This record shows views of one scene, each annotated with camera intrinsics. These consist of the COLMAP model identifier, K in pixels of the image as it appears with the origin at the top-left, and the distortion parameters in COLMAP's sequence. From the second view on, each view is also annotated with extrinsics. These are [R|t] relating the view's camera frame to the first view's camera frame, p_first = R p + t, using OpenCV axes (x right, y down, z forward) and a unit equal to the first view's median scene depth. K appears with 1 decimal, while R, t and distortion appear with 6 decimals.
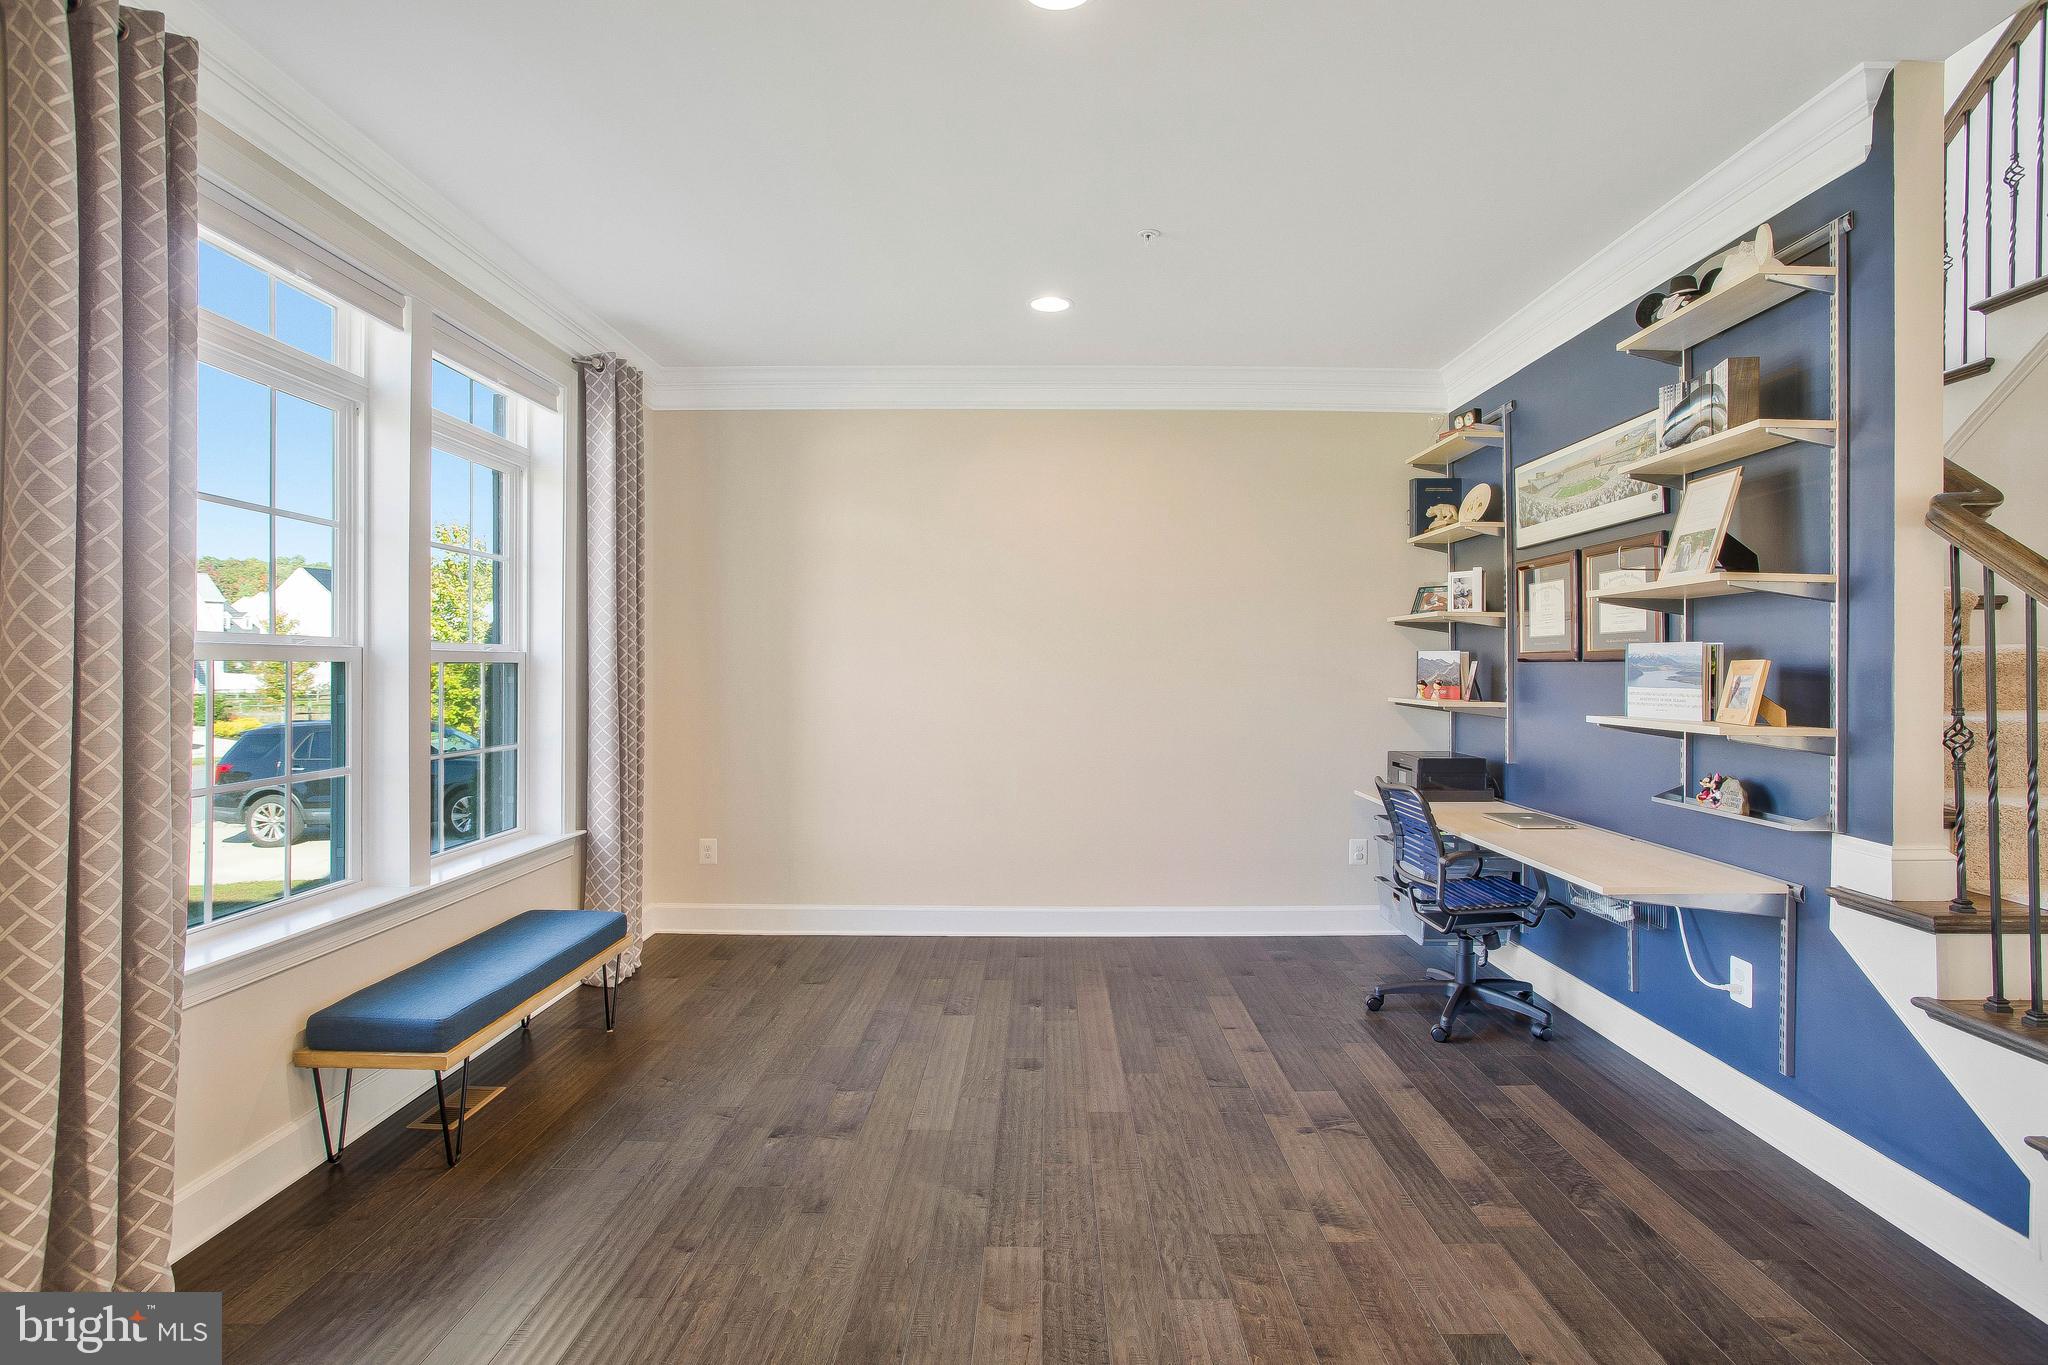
lens RADIAL K [[1008.2, 0, 1033.9], [0, 1008.2, 667.6], [0, 0, 1]] dist [-0.060170, 0.026748]
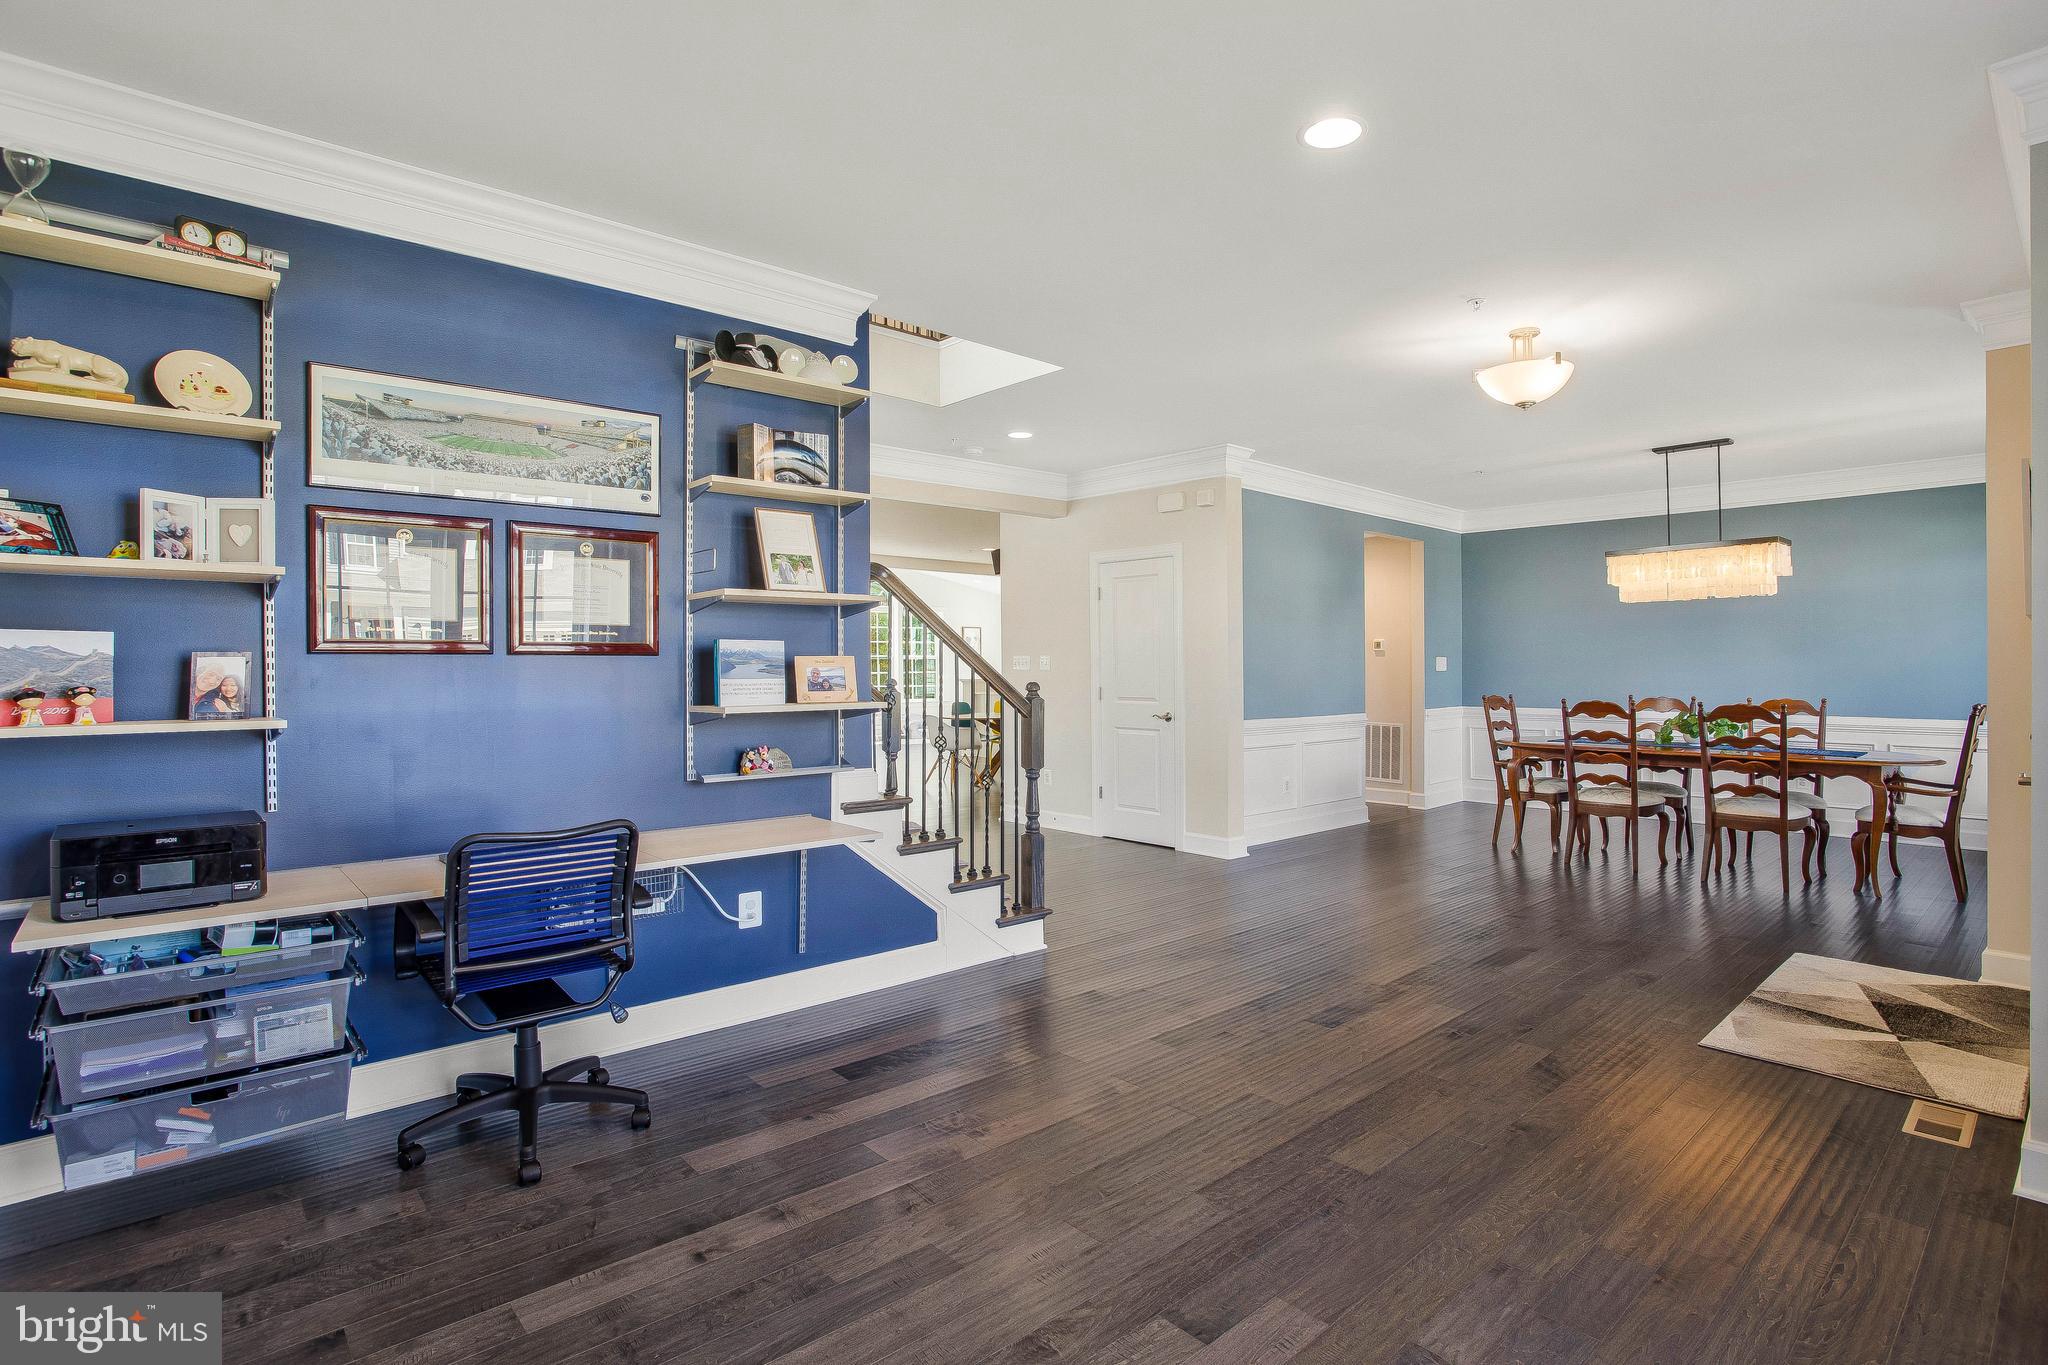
lens RADIAL K [[1012.3, 0, 1037.1], [0, 1012.3, 676.3], [0, 0, 1]] dist [-0.063975, 0.000262]
pose [[-0.677157, -0.007357, 0.735802, -0.411253], [0.001776, 0.999931, 0.011632, 0.003491], [-0.735837, 0.009183, -0.677097, 1.364400]]
